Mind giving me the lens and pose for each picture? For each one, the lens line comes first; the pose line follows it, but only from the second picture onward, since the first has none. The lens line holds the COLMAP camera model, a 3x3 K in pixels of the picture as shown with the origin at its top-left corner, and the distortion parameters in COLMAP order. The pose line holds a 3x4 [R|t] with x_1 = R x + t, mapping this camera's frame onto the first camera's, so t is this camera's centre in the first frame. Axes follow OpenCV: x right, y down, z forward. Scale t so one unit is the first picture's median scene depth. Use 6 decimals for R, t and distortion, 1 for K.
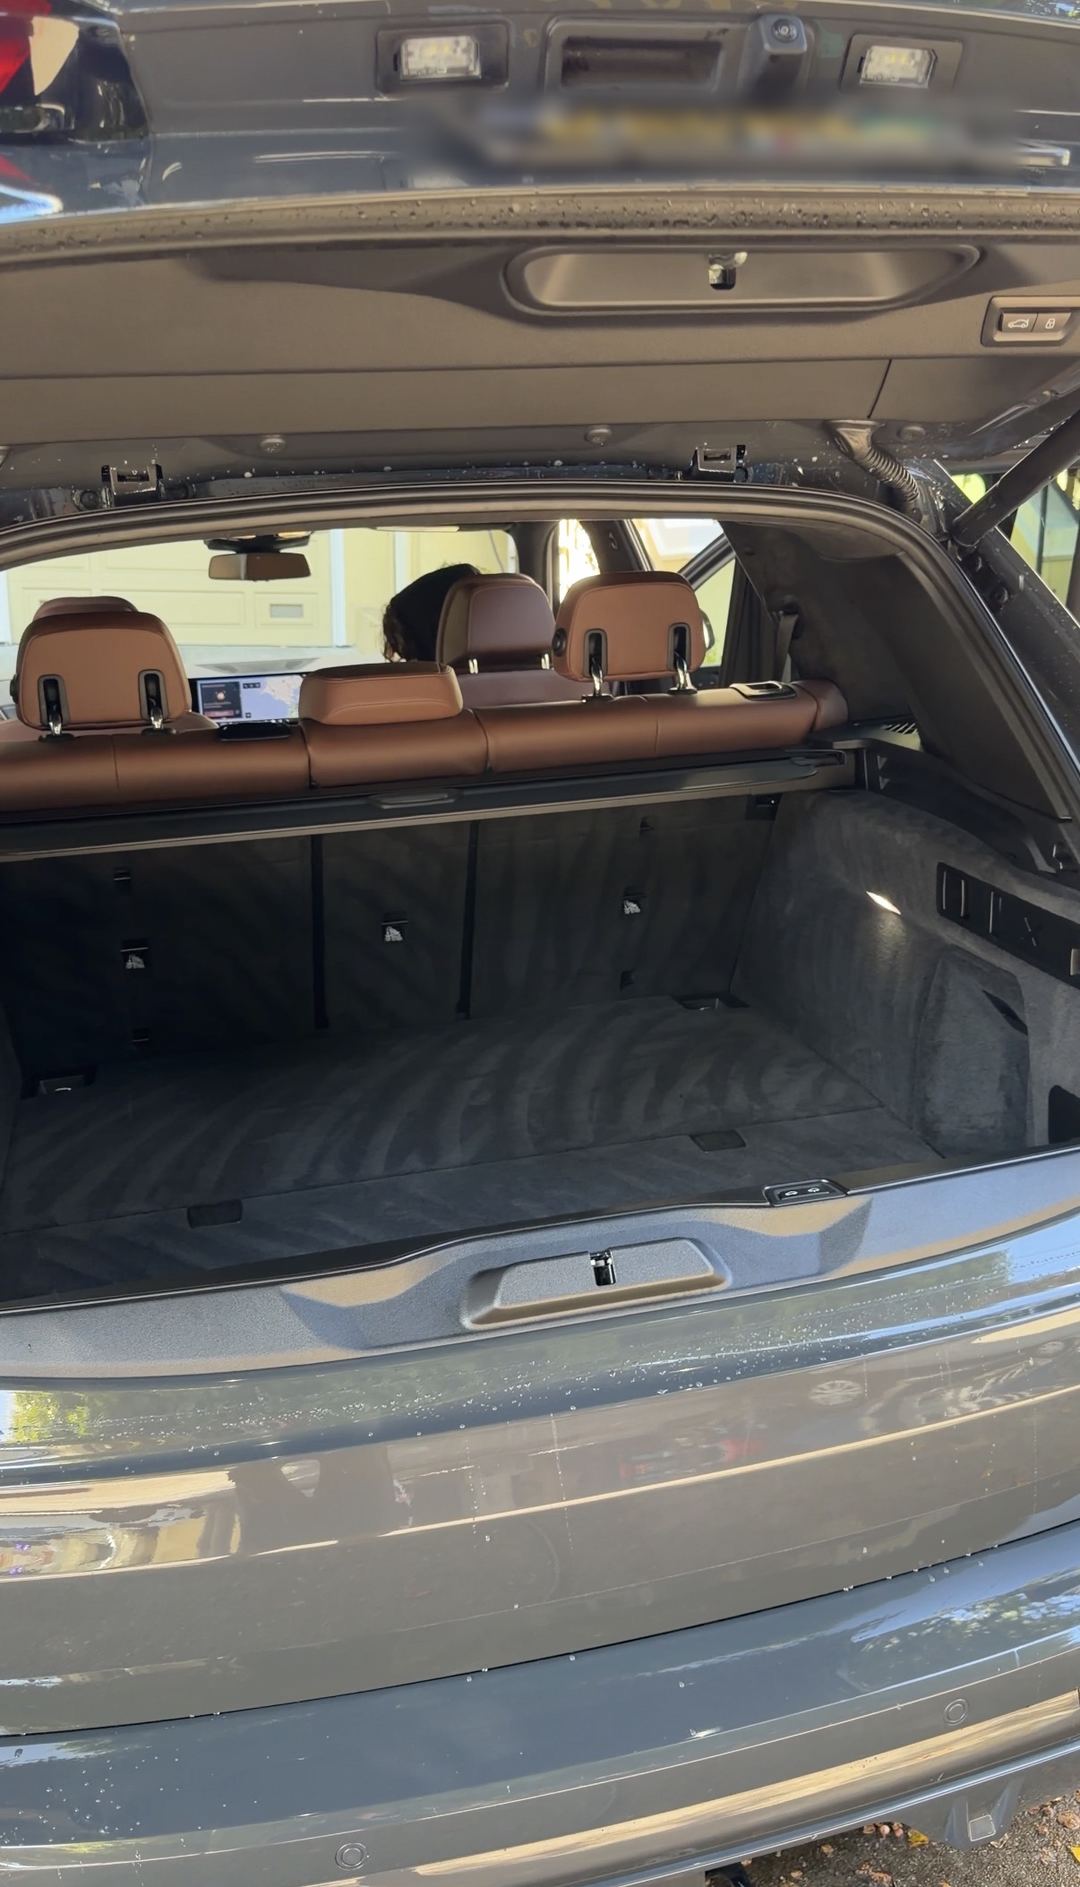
lens RADIAL K [[1508.8, 0, 590.9], [0, 1508.8, 937.8], [0, 0, 1]] dist [0.109241, -0.199910]
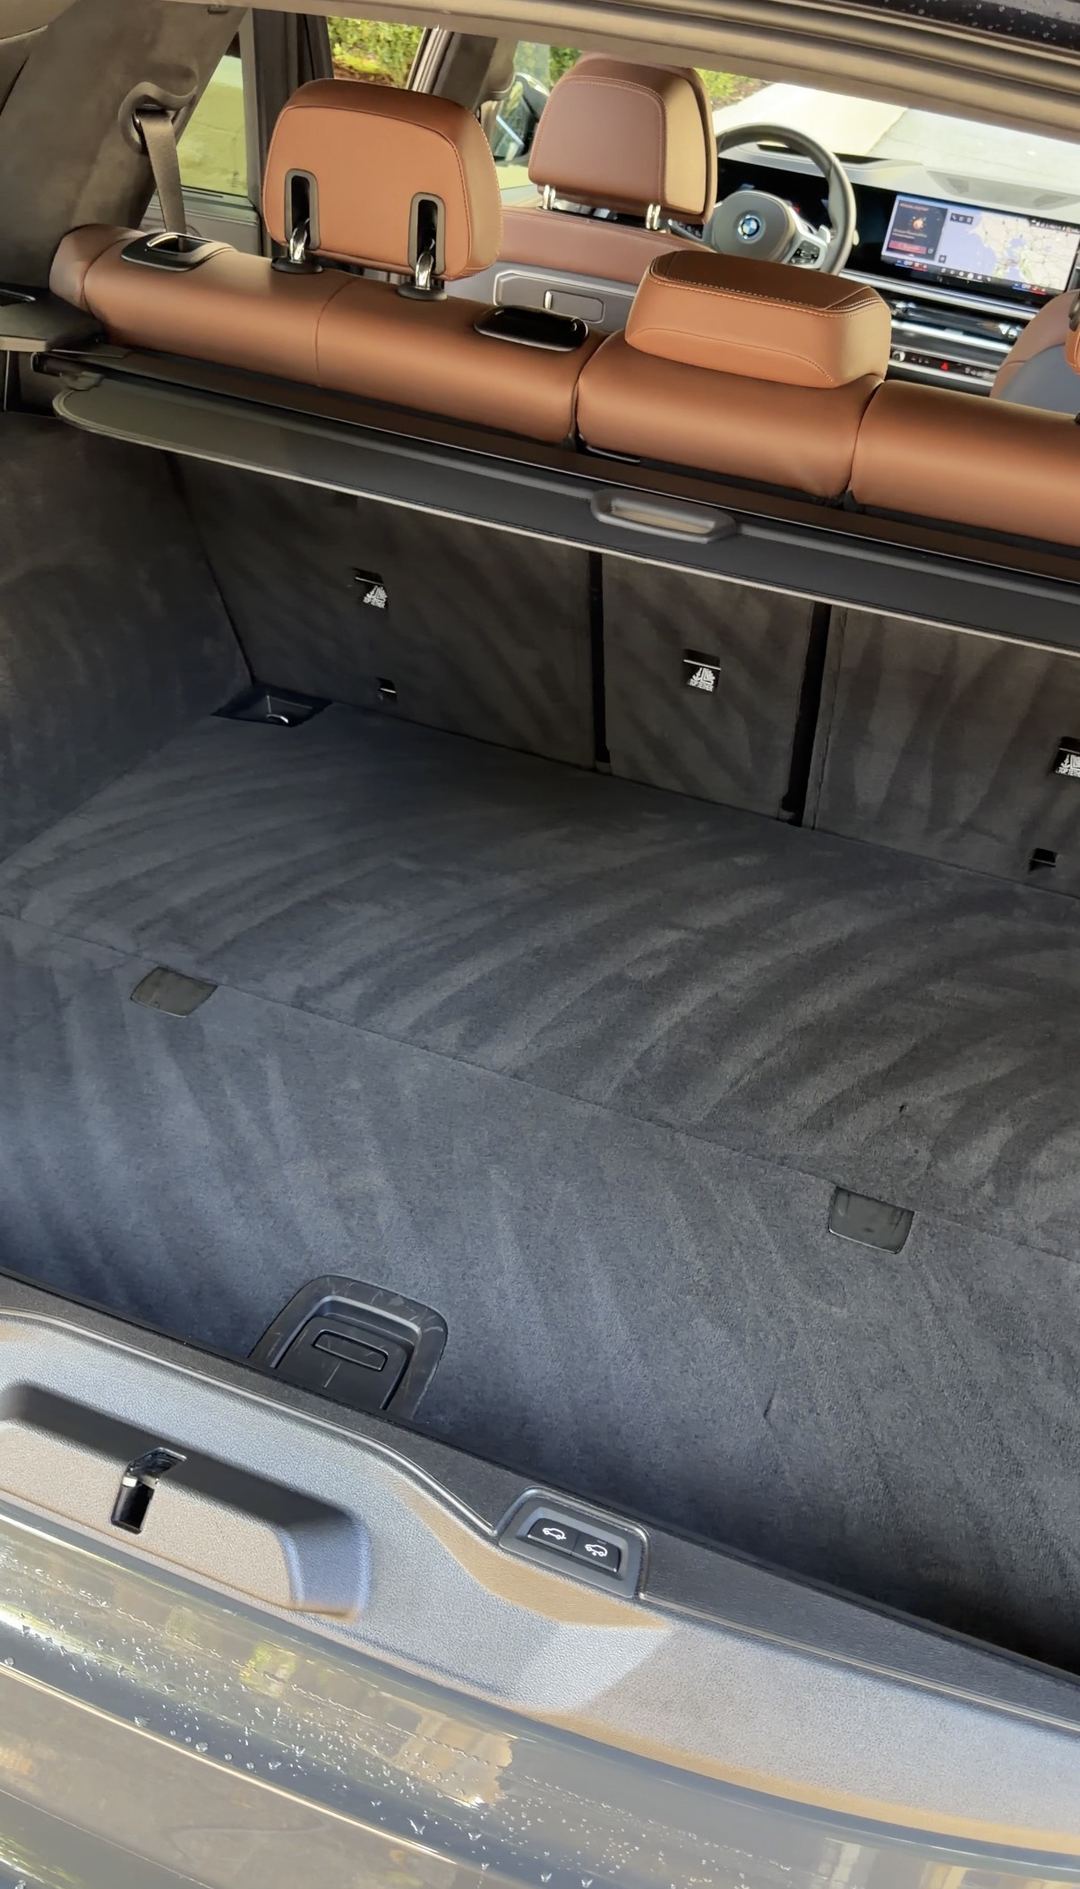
lens RADIAL K [[1565.0, 0, 540.0], [0, 1565.0, 944.5], [0, 0, 1]] dist [0.144491, -0.294697]
pose [[0.795999, 0.438050, -0.417730, 0.164804], [-0.295361, 0.883478, 0.363633, -0.135008], [0.528345, -0.166070, 0.832630, 0.337077]]
